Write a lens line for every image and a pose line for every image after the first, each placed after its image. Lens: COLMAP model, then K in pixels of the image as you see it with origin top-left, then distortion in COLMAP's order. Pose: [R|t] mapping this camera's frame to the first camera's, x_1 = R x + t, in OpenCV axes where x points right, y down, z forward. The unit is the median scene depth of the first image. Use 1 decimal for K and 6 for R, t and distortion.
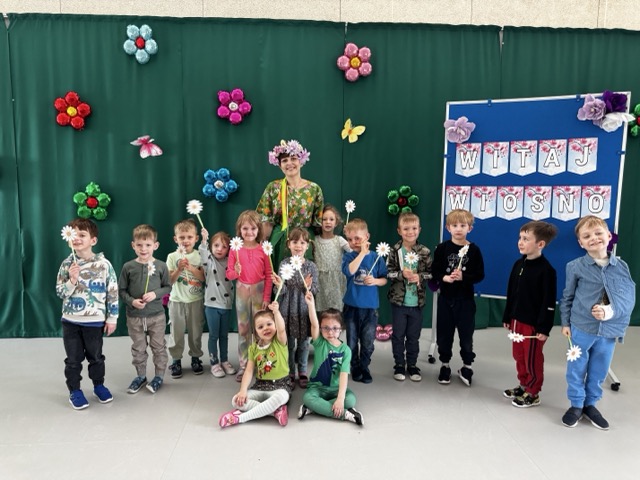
lens RADIAL K [[438.1, 0, 316.9], [0, 438.1, 264.1], [0, 0, 1]] dist [-0.016145, -0.000502]
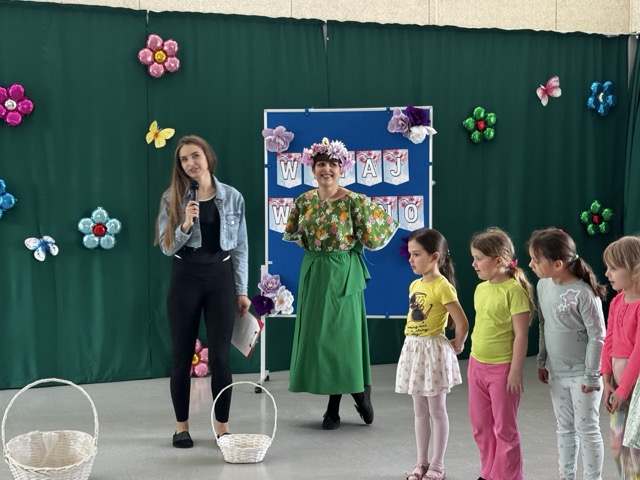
lens RADIAL K [[1059.5, 0, 318.1], [0, 1059.5, 241.0], [0, 0, 1]] dist [0.090522, 0.000000]
pose [[0.965869, -0.020558, 0.258214, -0.163505], [0.057752, 0.988845, -0.137298, 0.202410], [-0.252510, 0.147524, 0.956282, -1.043145]]
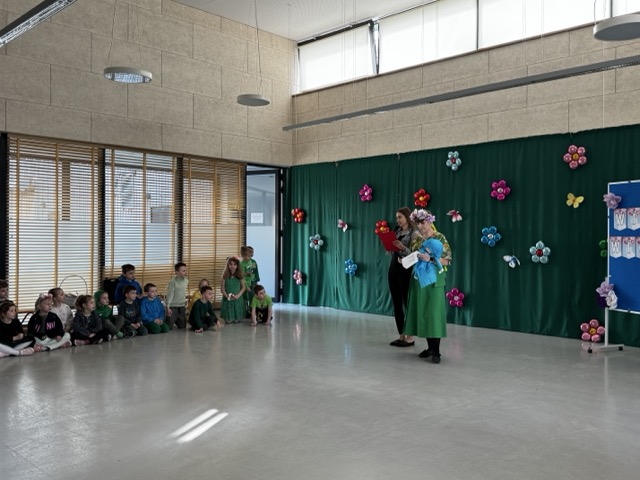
lens RADIAL K [[587.7, 0, 320.0], [0, 587.7, 239.3], [0, 0, 1]] dist [0.000265, 0.000000]
pose [[0.663571, -0.000693, -0.748113, 1.065369], [-0.136067, 0.983208, -0.121601, 0.194563], [0.735635, 0.182485, 0.652334, -0.965114]]
